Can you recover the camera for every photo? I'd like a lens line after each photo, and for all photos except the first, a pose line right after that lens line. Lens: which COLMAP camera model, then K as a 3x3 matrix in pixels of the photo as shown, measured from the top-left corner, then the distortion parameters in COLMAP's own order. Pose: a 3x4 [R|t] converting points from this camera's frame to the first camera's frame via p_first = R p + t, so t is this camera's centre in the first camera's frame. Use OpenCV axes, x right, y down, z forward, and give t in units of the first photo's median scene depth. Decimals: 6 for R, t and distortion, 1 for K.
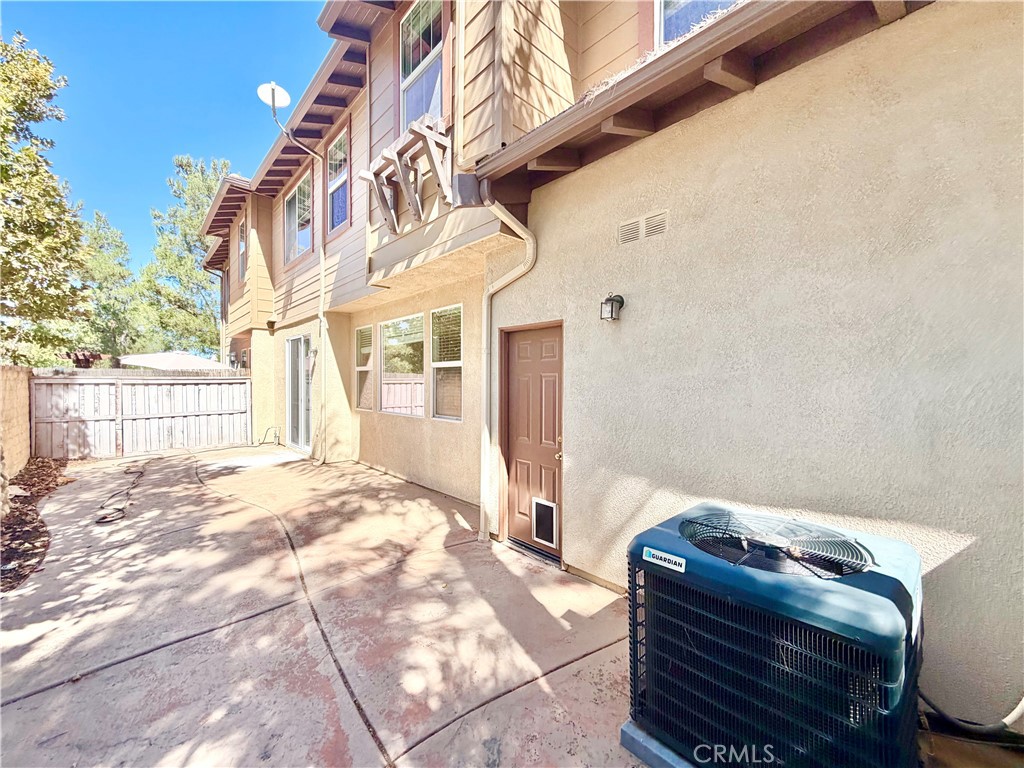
lens RADIAL K [[408.1, 0, 508.8], [0, 408.1, 381.7], [0, 0, 1]] dist [-0.002319, 0.000942]
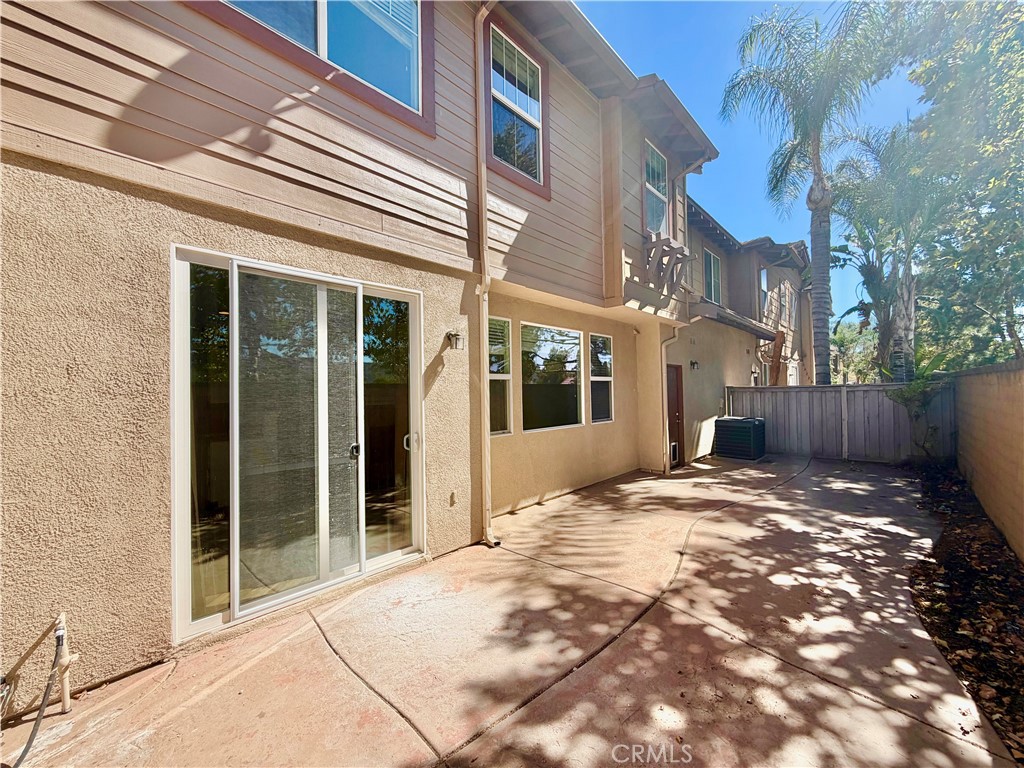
lens RADIAL K [[408.1, 0, 508.7], [0, 408.1, 385.6], [0, 0, 1]] dist [-0.002319, 0.000942]
pose [[-0.065980, 0.009103, 0.997779, -2.025348], [0.017129, 0.999821, -0.007989, -0.024518], [-0.997674, 0.016564, -0.066124, 1.974775]]
